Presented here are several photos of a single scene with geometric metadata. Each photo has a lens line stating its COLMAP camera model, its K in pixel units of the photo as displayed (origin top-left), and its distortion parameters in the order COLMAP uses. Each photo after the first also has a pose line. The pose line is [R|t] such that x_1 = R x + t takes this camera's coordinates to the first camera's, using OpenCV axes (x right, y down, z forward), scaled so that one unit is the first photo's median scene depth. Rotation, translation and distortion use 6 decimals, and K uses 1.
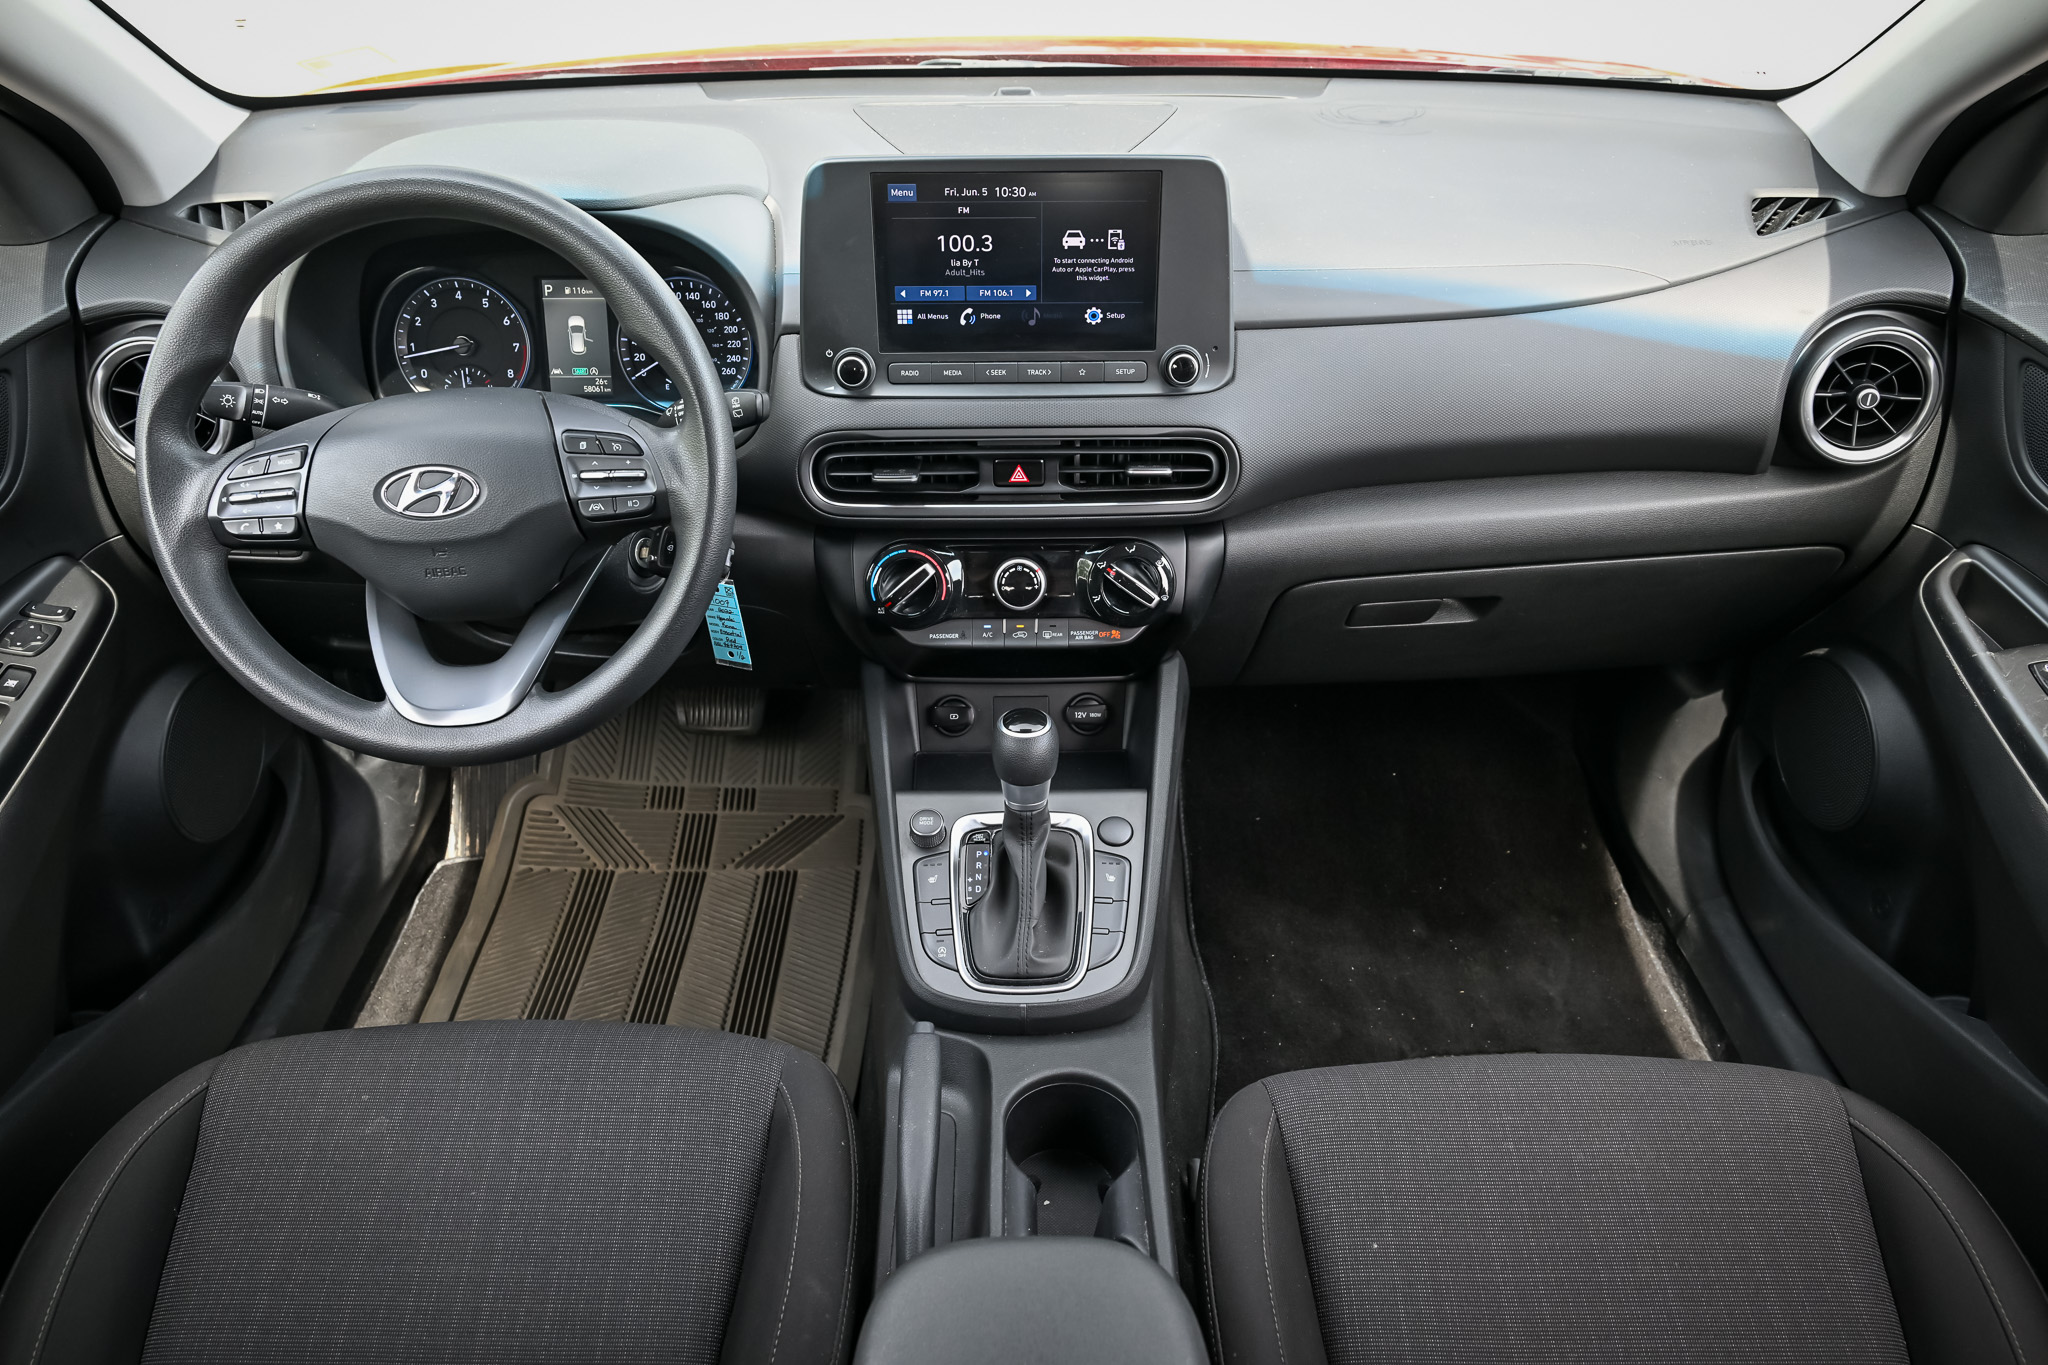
lens RADIAL K [[1373.3, 0, 1024.0], [0, 1373.3, 682.5], [0, 0, 1]] dist [-0.001866, 0.005839]
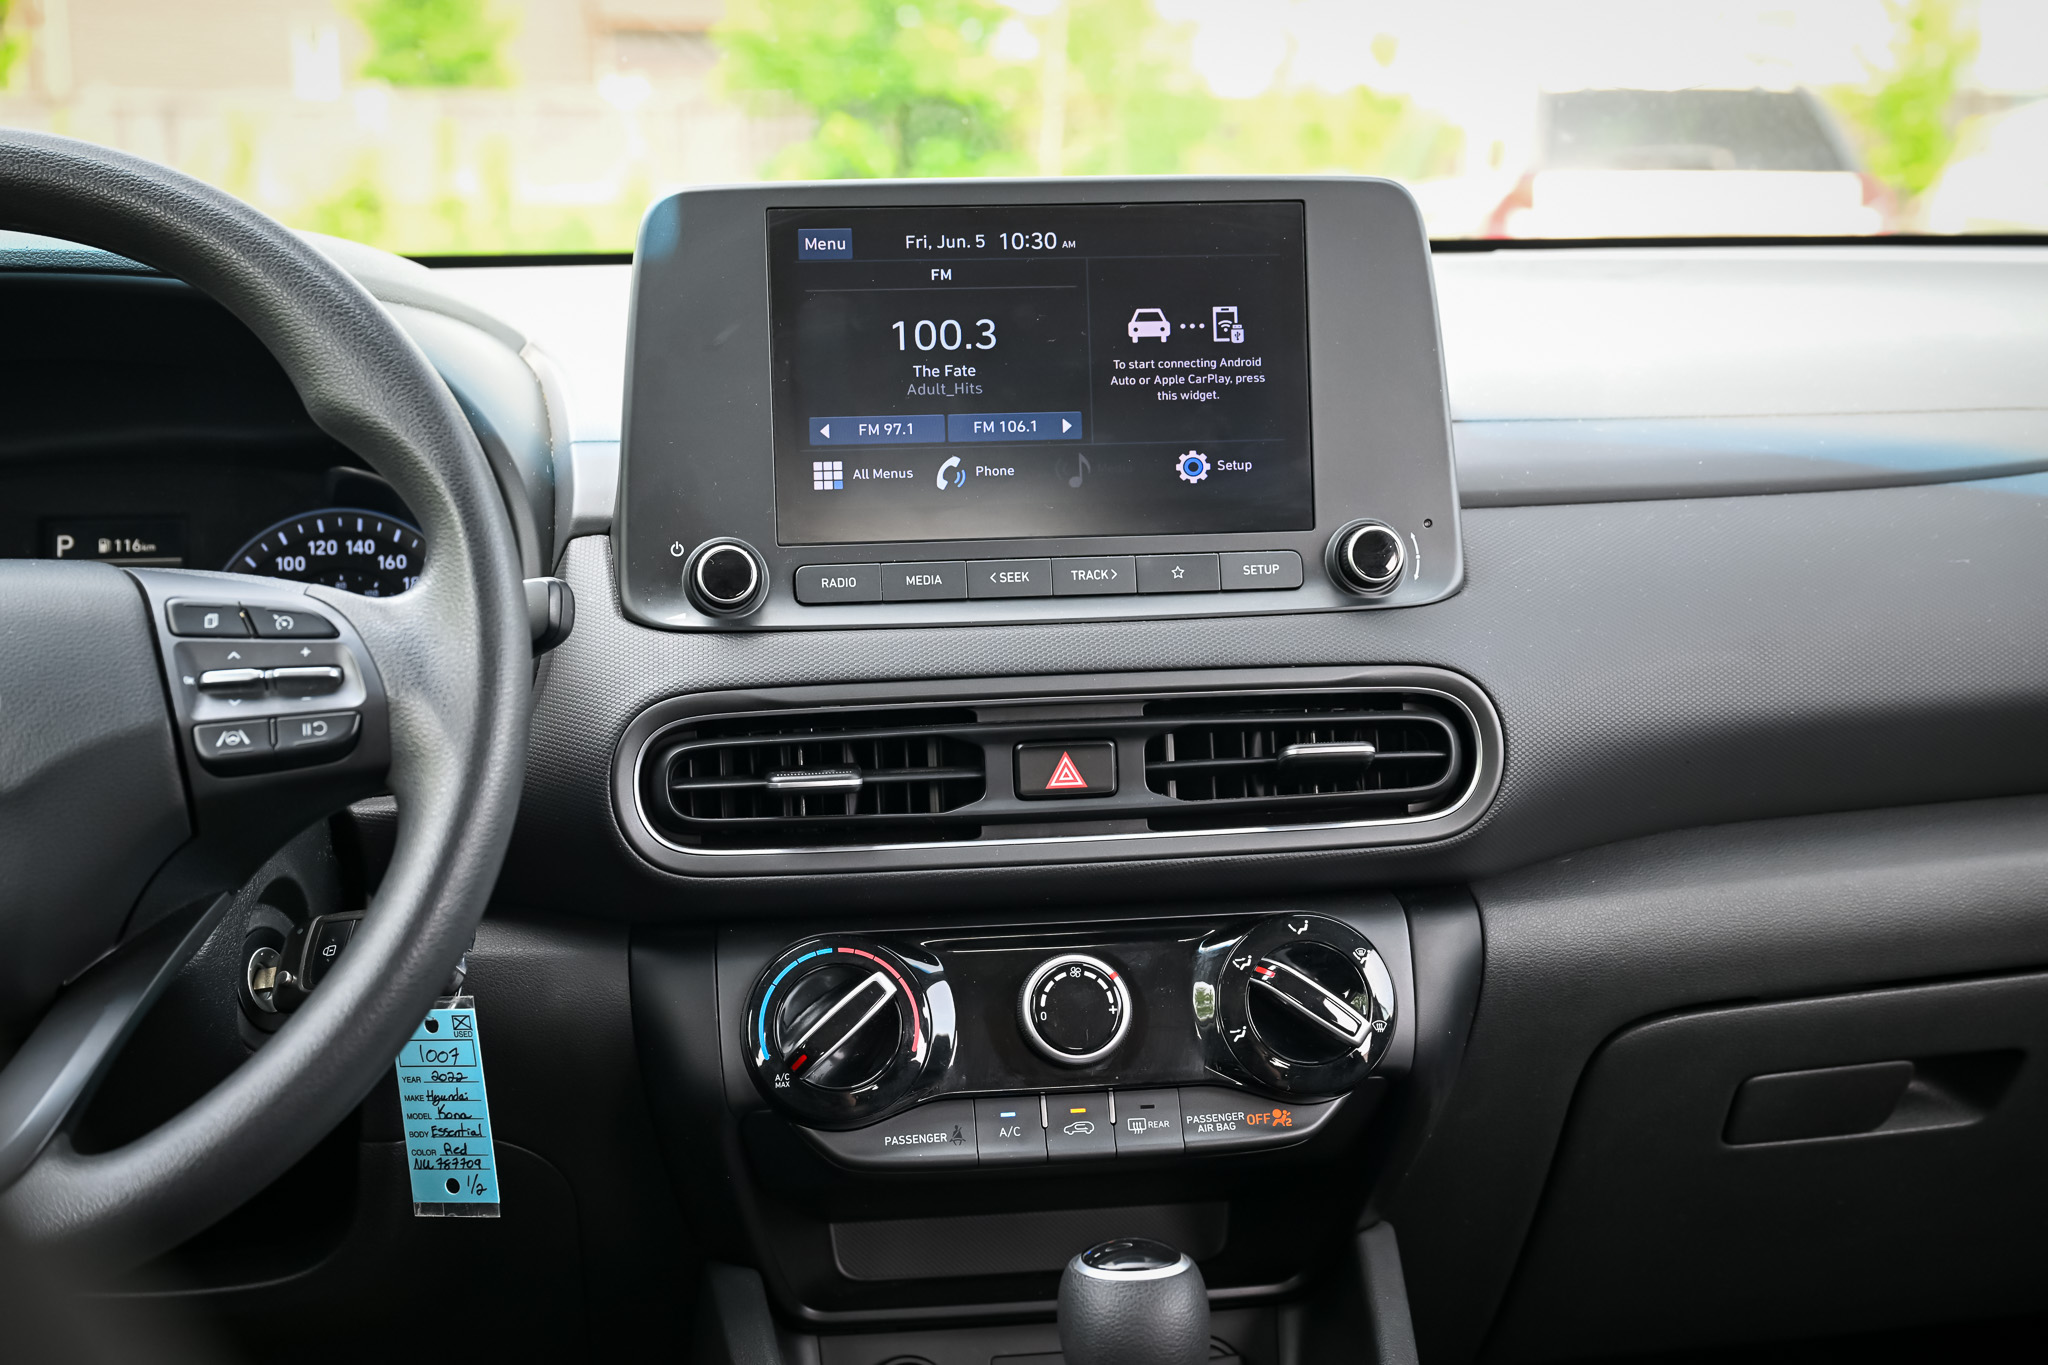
lens RADIAL K [[2727.6, 0, 1024.0], [0, 2727.6, 682.5], [0, 0, 1]] dist [-0.002375, -0.003262]
pose [[0.993268, -0.030273, 0.111816, -0.126711], [0.075768, 0.899925, -0.429412, 0.236656], [-0.087626, 0.434993, 0.896160, 0.116628]]
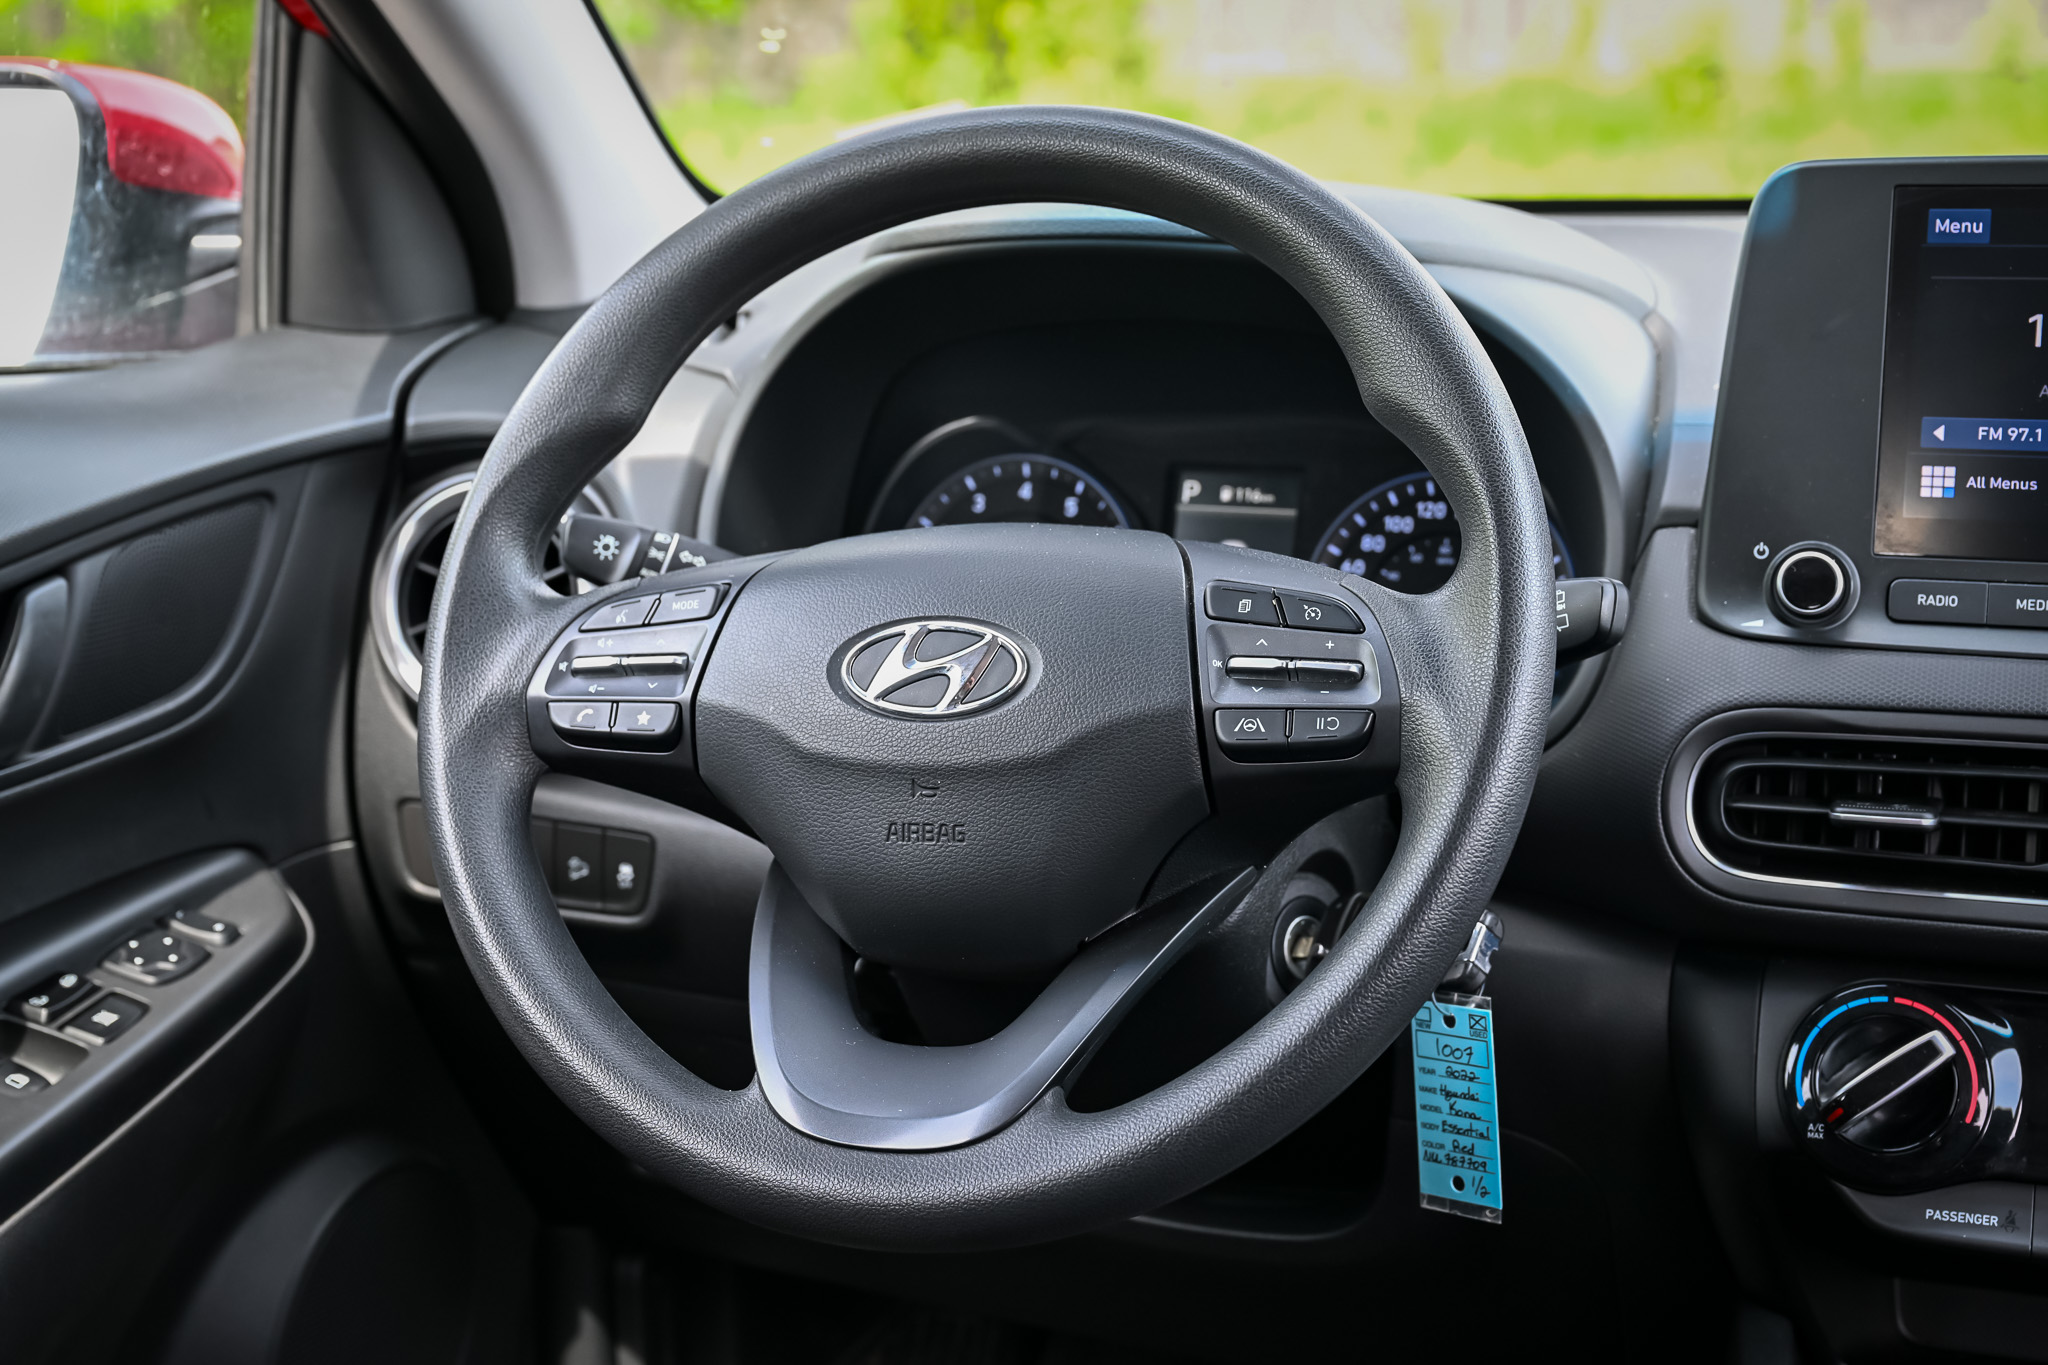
lens RADIAL K [[2811.1, 0, 1024.0], [0, 2811.1, 682.5], [0, 0, 1]] dist [0.009322, -0.044048]
pose [[0.937910, 0.062559, -0.341191, -0.046651], [-0.193222, 0.911096, -0.364101, 0.196325], [0.288080, 0.407420, 0.866613, 0.111305]]
